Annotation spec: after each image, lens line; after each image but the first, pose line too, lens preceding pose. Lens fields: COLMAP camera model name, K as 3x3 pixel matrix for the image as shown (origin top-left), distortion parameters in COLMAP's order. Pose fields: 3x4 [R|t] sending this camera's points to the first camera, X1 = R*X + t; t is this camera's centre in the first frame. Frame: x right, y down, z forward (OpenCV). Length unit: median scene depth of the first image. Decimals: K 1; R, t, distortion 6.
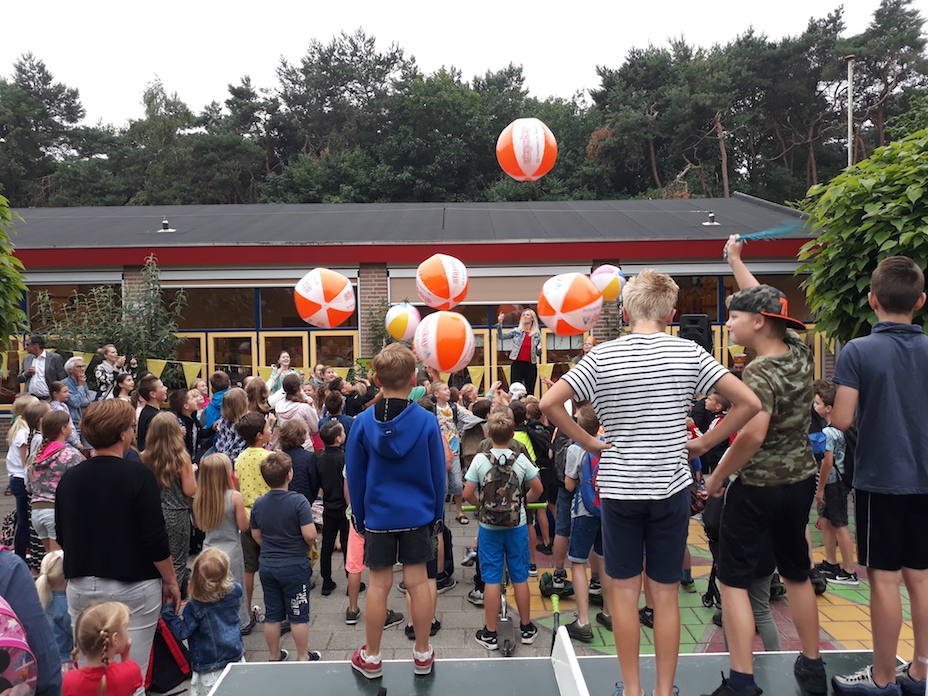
lens RADIAL K [[771.7, 0, 429.0], [0, 771.7, 350.4], [0, 0, 1]] dist [-0.025864, -0.005906]
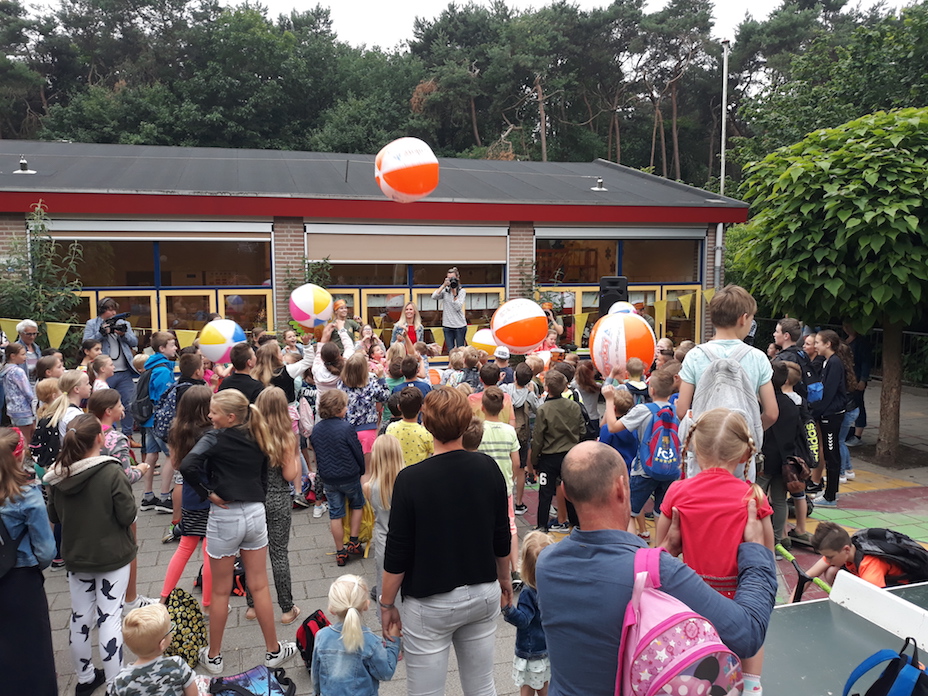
lens RADIAL K [[784.8, 0, 446.6], [0, 784.8, 348.3], [0, 0, 1]] dist [-0.029946, 0.003833]
pose [[0.955325, -0.019630, 0.294904, -0.054051], [0.002661, 0.998323, 0.057834, -0.002780], [-0.295545, -0.054466, 0.953775, 0.007910]]
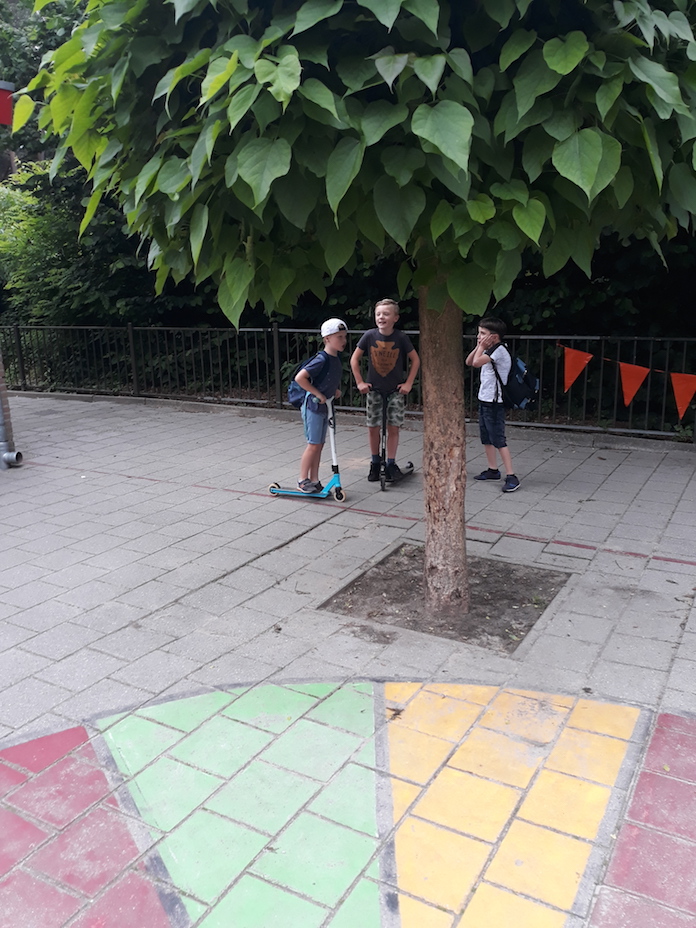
lens RADIAL K [[752.5, 0, 348.0], [0, 752.5, 464.0], [0, 0, 1]] dist [0.112406, -0.277916]
pose [[0.490861, -0.208617, 0.845893, 0.049627], [0.050987, 0.976123, 0.211148, 0.003773], [-0.869745, -0.060514, 0.489777, 0.149112]]
